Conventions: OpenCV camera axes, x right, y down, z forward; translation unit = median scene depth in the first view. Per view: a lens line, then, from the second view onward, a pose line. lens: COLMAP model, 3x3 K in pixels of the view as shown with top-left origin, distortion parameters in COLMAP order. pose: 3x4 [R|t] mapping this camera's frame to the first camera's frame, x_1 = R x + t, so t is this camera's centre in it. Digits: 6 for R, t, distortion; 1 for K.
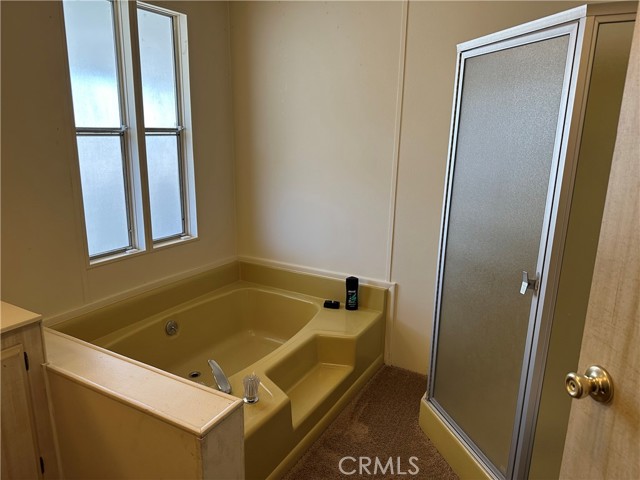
lens RADIAL K [[448.7, 0, 320.6], [0, 448.7, 242.9], [0, 0, 1]] dist [0.051291, -0.060132]
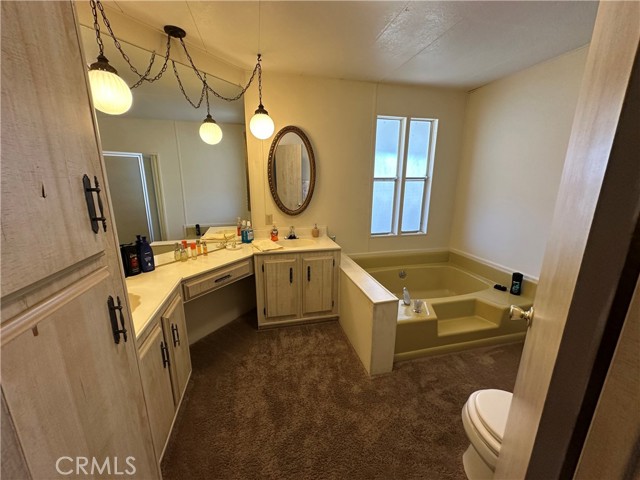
lens RADIAL K [[254.5, 0, 318.6], [0, 254.5, 239.3], [0, 0, 1]] dist [-0.002299, -0.000453]
pose [[0.684150, 0.157566, -0.712117, 0.210491], [-0.166281, 0.984368, 0.058055, 0.027245], [0.710133, 0.078693, 0.699656, -0.090385]]
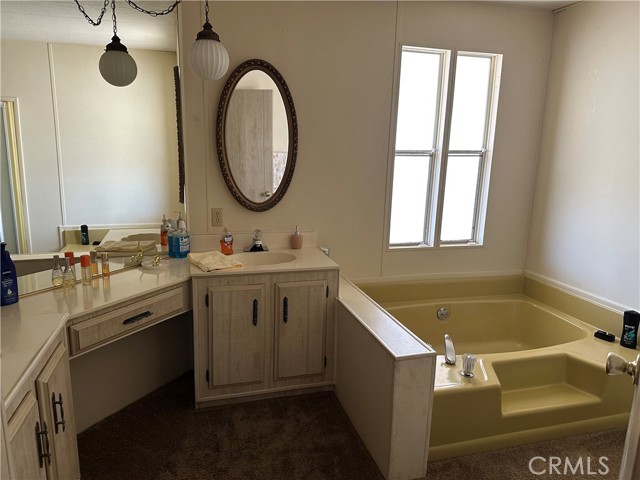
lens RADIAL K [[448.7, 0, 317.3], [0, 448.7, 242.4], [0, 0, 1]] dist [0.051291, -0.060132]
pose [[0.713454, 0.145482, -0.685433, 0.233569], [-0.177930, 0.983760, 0.023597, 0.031682], [0.677735, 0.105123, 0.727753, -0.125644]]
